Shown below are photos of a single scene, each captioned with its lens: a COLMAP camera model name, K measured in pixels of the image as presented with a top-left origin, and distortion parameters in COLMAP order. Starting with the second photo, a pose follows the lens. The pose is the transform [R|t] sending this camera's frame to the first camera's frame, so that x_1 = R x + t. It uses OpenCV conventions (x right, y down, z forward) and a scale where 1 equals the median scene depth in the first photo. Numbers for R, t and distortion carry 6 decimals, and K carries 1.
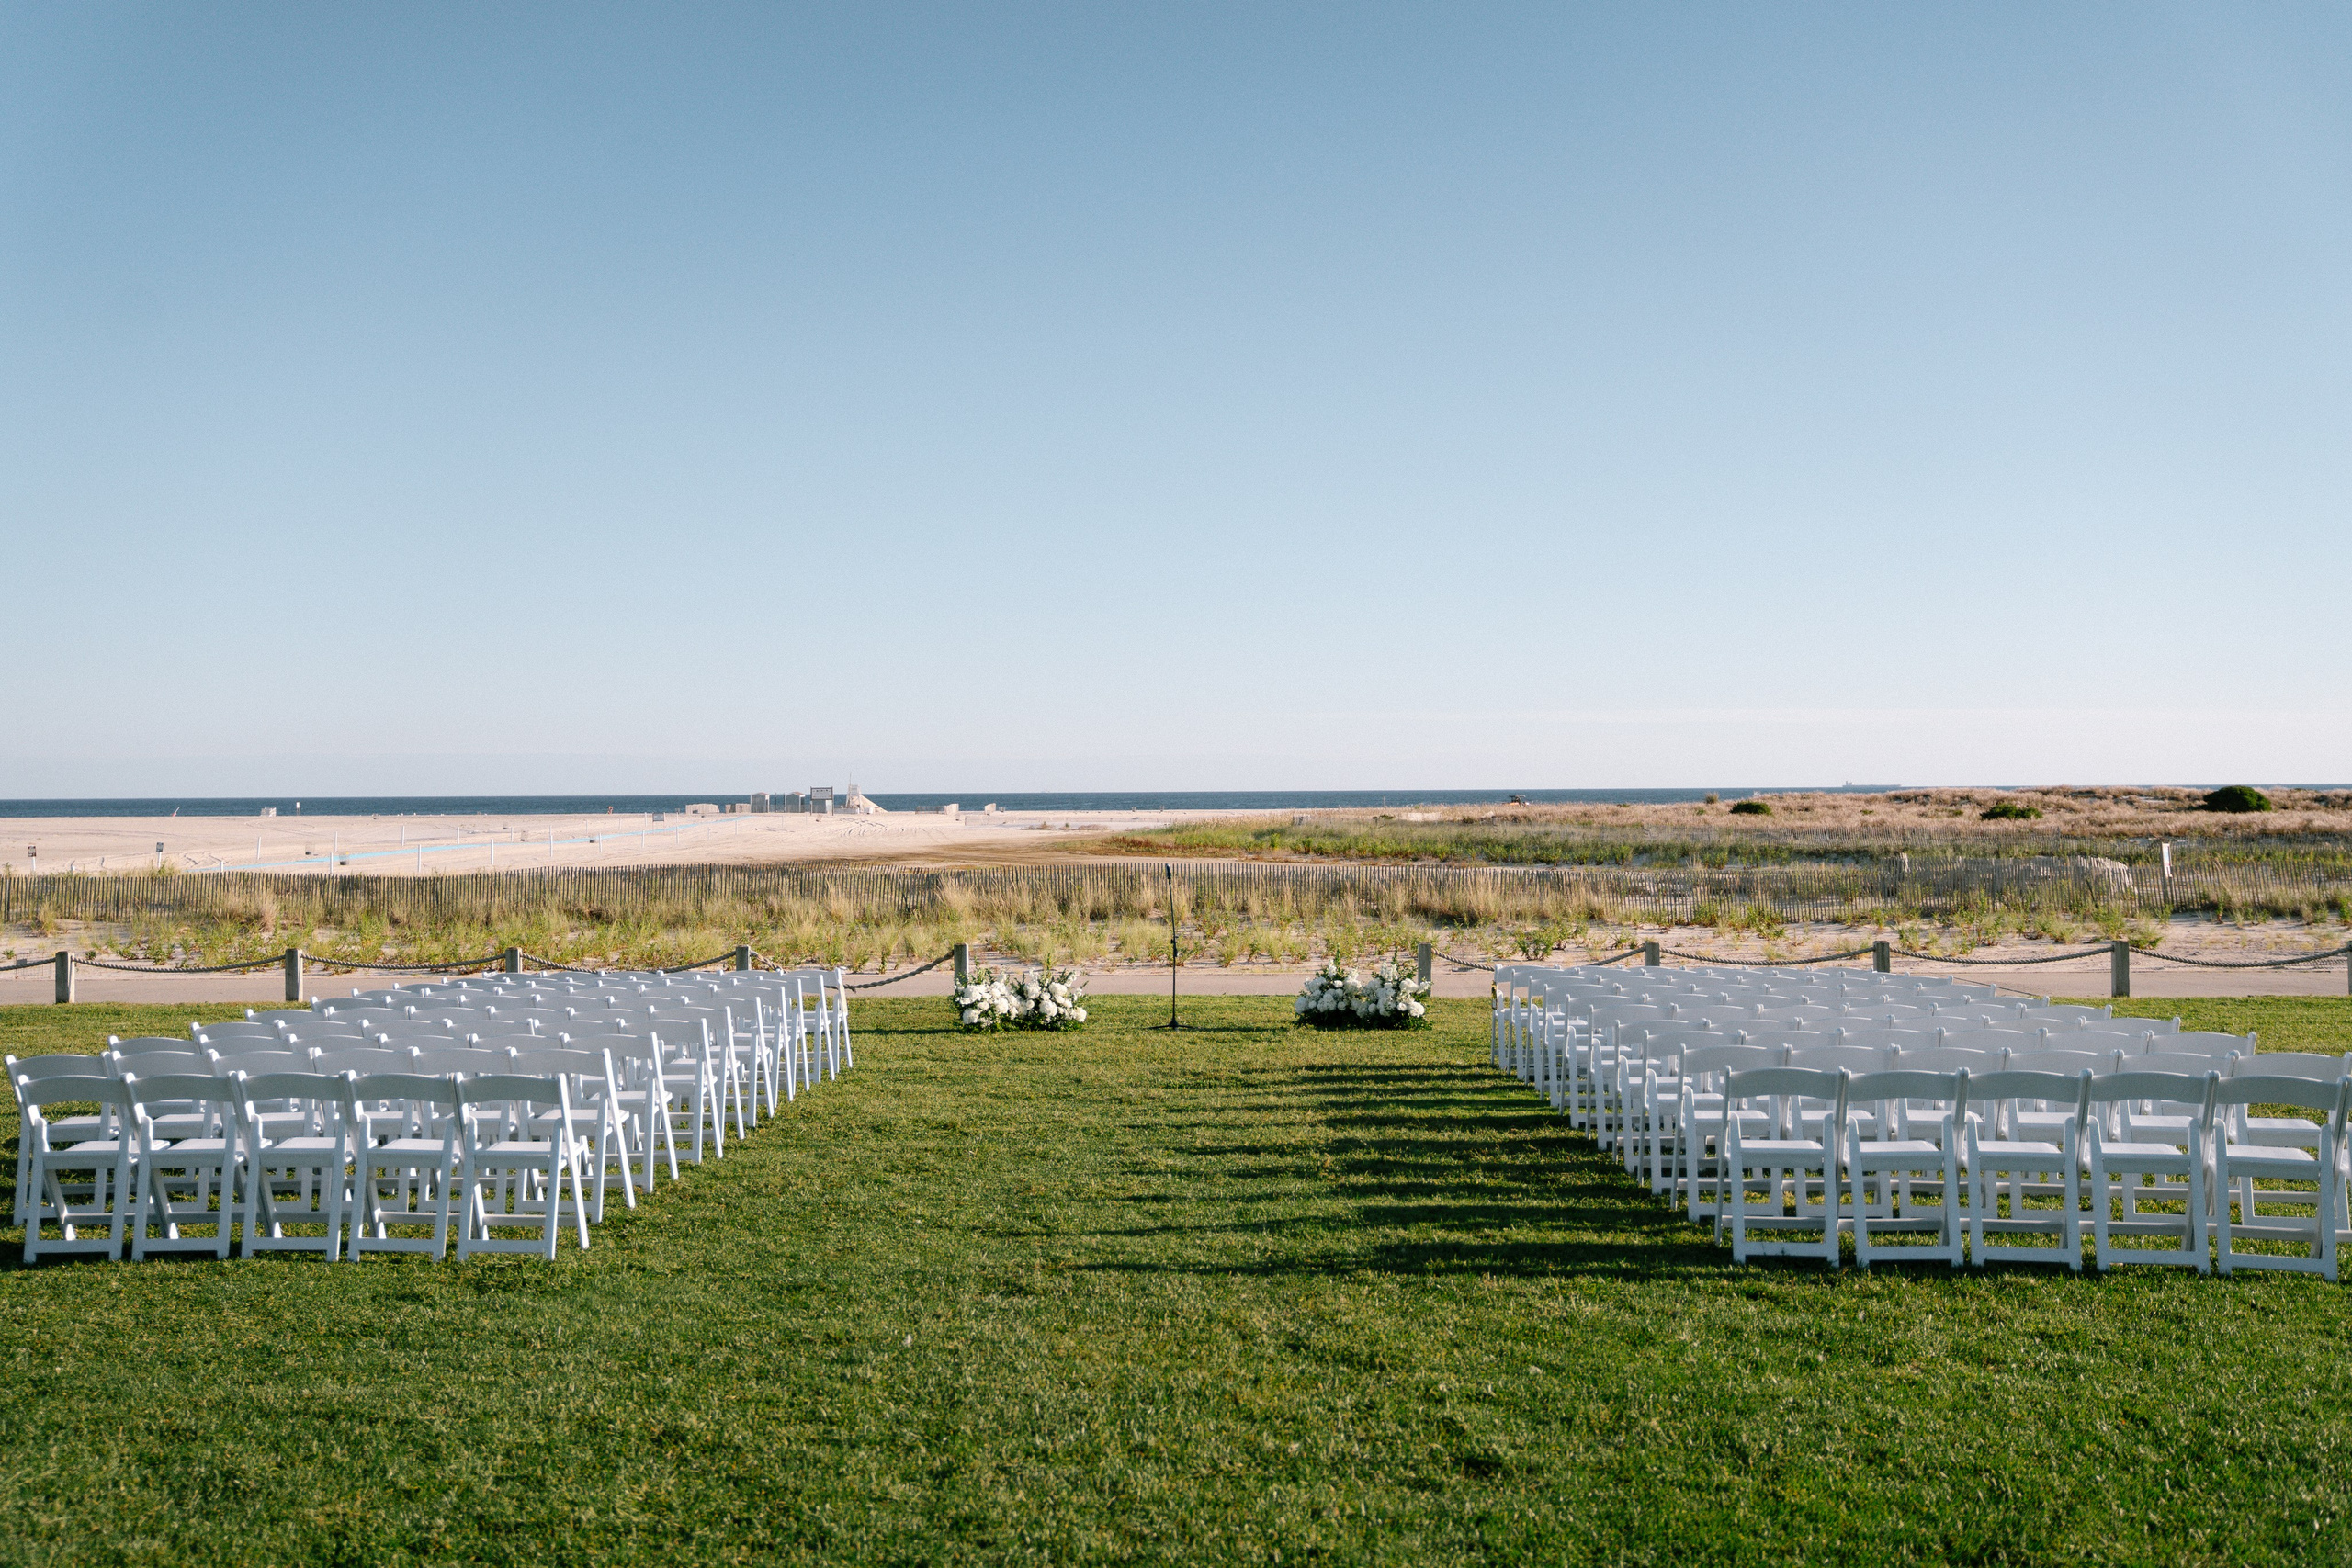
lens RADIAL K [[2677.5, 0, 1165.8], [0, 2677.5, 785.3], [0, 0, 1]] dist [0.090208, 0.000000]
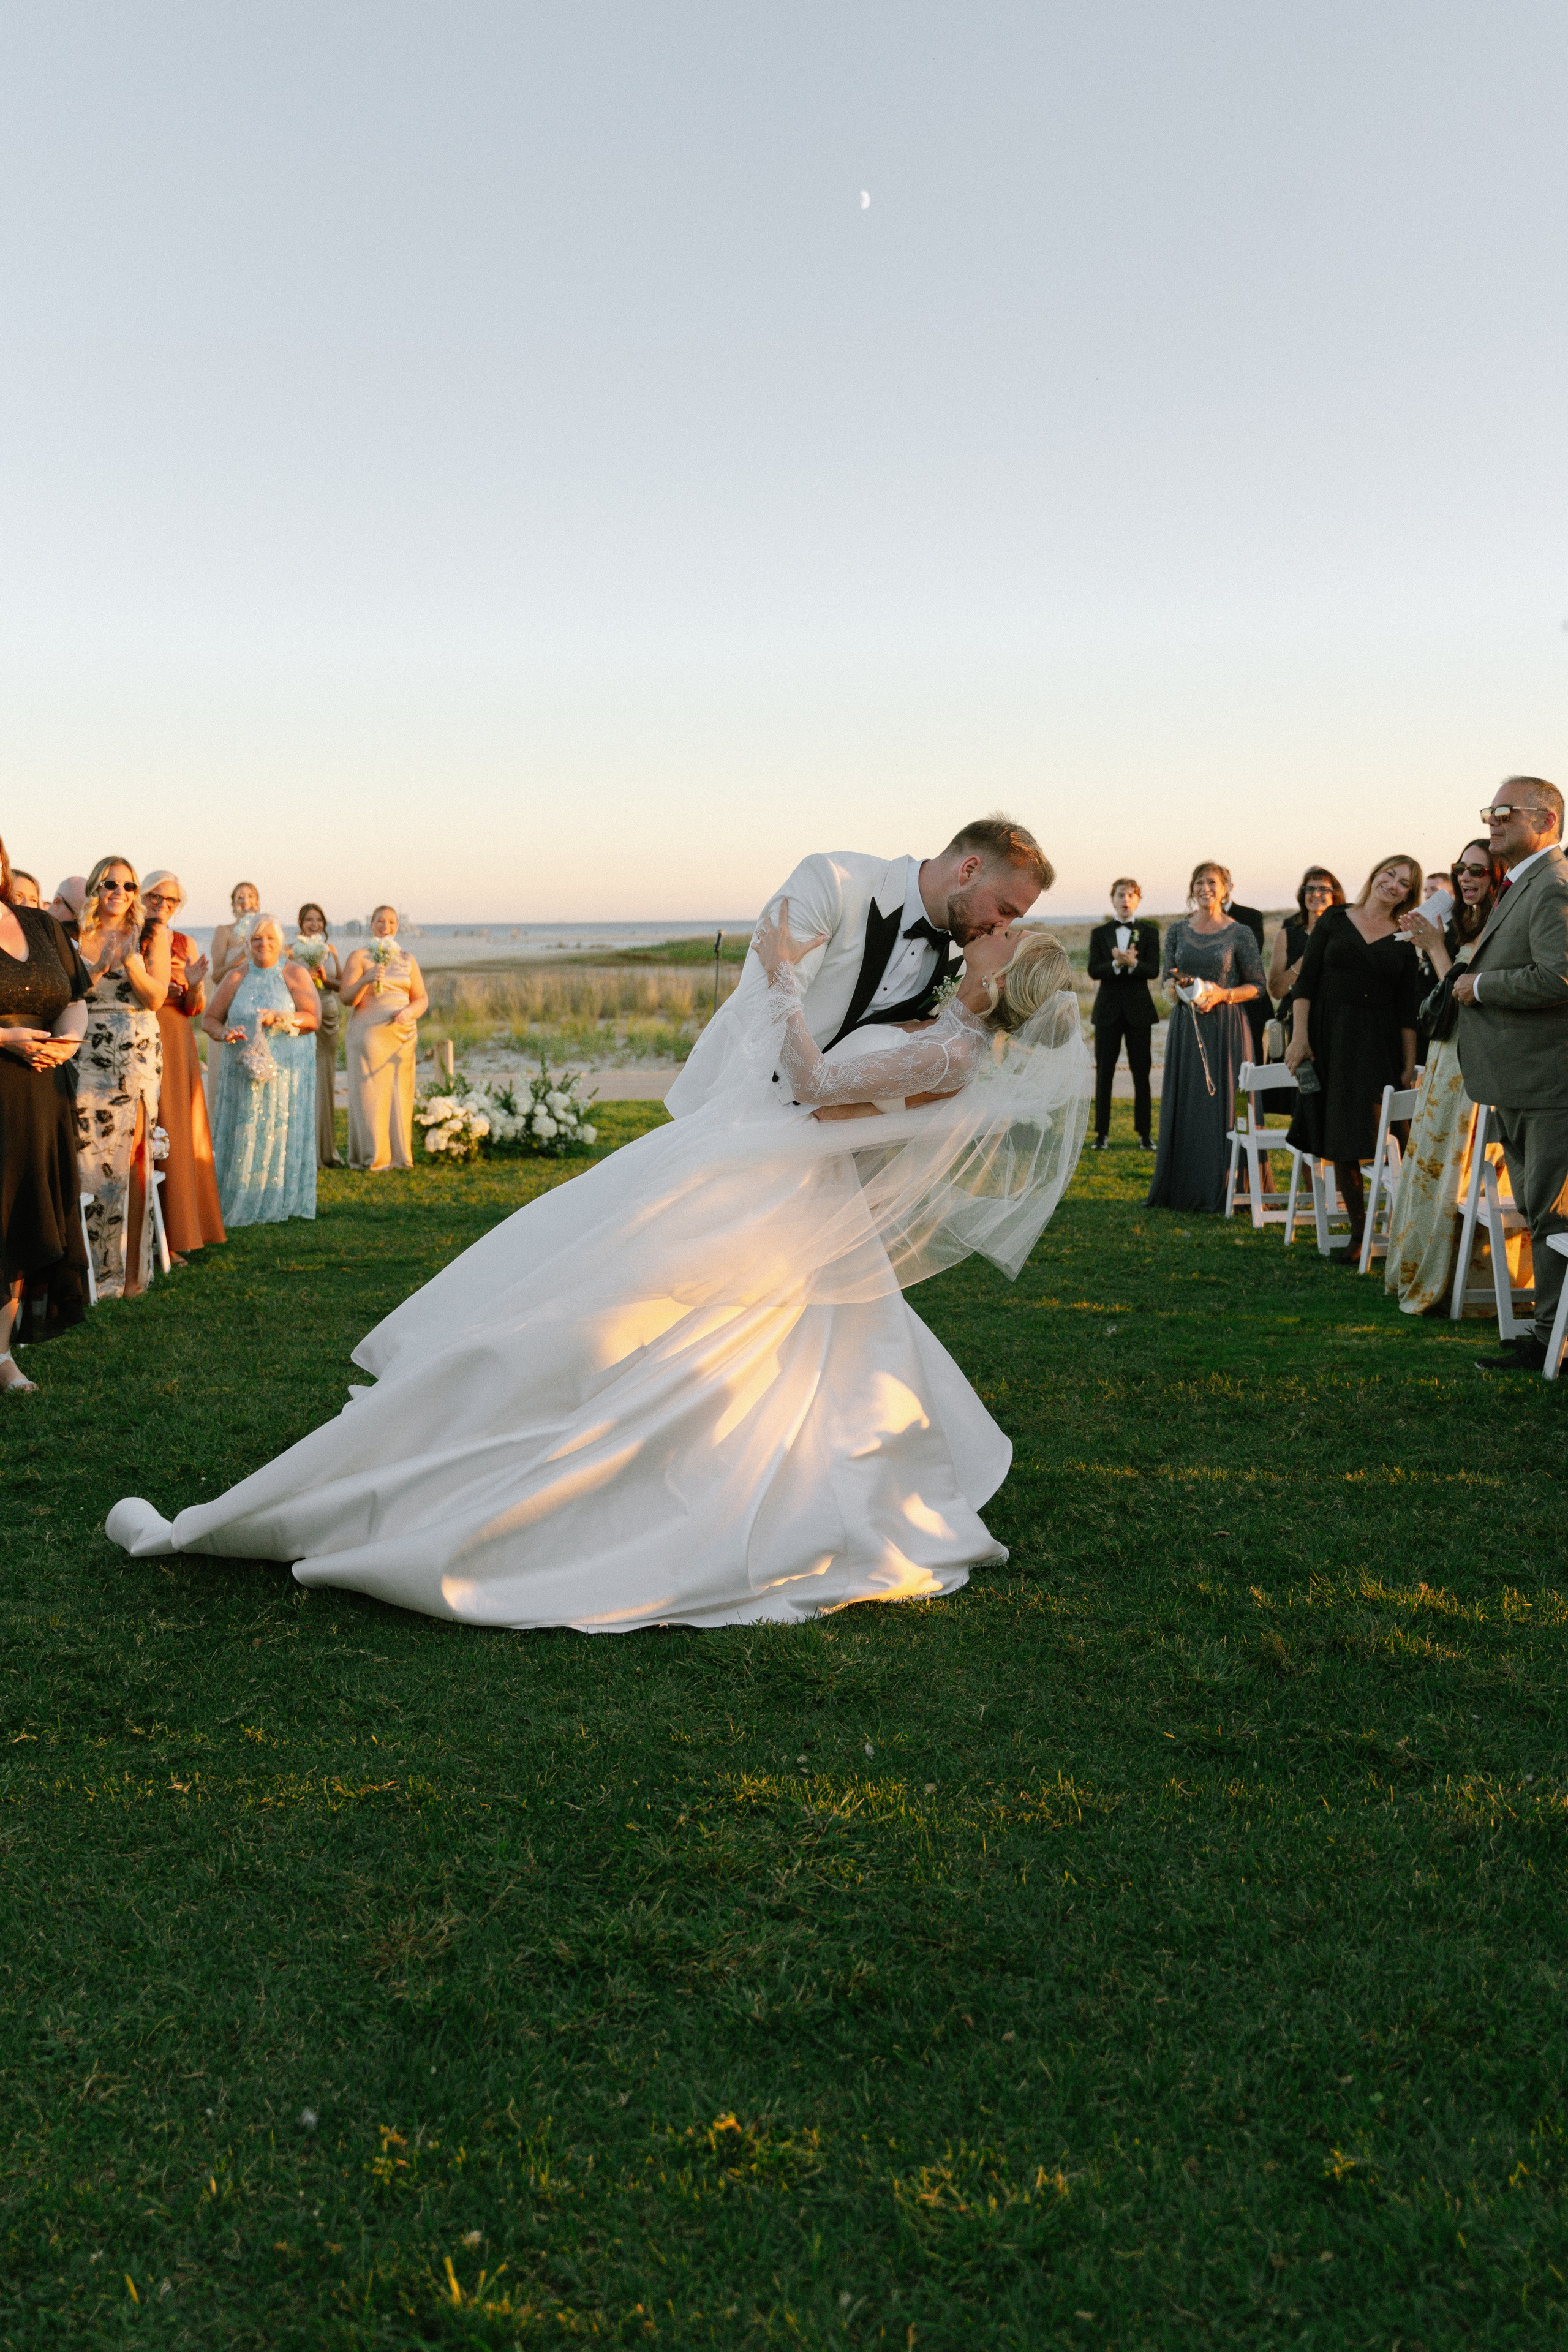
lens RADIAL K [[1946.4, 0, 790.3], [0, 1946.4, 1176.6], [0, 0, 1]] dist [0.033943, -0.038682]
pose [[0.997541, -0.017939, 0.067751, -0.012951], [0.009046, 0.991557, 0.129355, 0.028383], [-0.069499, -0.128424, 0.989281, 0.469195]]
